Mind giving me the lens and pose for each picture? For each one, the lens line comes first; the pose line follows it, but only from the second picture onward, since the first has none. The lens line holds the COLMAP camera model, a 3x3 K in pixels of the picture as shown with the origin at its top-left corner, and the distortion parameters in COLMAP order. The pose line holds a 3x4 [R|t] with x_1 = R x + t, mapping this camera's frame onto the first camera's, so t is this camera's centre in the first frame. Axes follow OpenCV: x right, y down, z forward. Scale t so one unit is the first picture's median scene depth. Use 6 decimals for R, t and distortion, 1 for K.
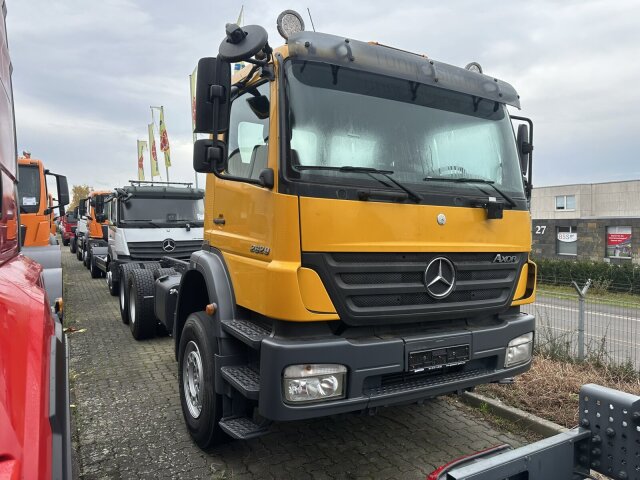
lens RADIAL K [[451.0, 0, 320.8], [0, 451.0, 240.5], [0, 0, 1]] dist [0.057314, -0.073110]
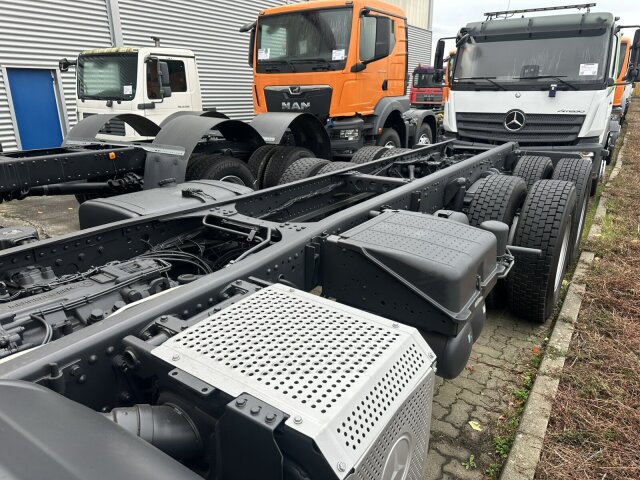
lens RADIAL K [[451.0, 0, 320.4], [0, 451.0, 244.6], [0, 0, 1]] dist [0.057314, -0.073110]
pose [[0.435585, 0.296641, -0.849865, 0.127729], [-0.034563, 0.948955, 0.313513, -0.014676], [0.899484, -0.107187, 0.423603, 0.499726]]
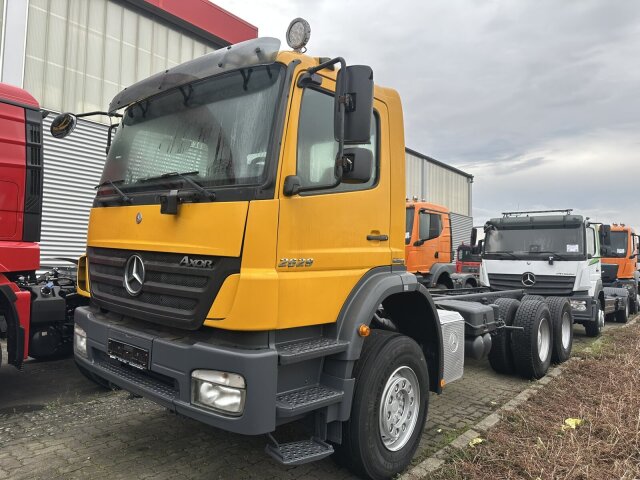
lens RADIAL K [[451.0, 0, 315.7], [0, 451.0, 235.2], [0, 0, 1]] dist [0.057314, -0.073110]
pose [[0.328269, -0.039919, -0.943740, 0.401072], [-0.065359, 0.995752, -0.064854, 0.009640], [0.942320, 0.082971, 0.324265, 0.304352]]
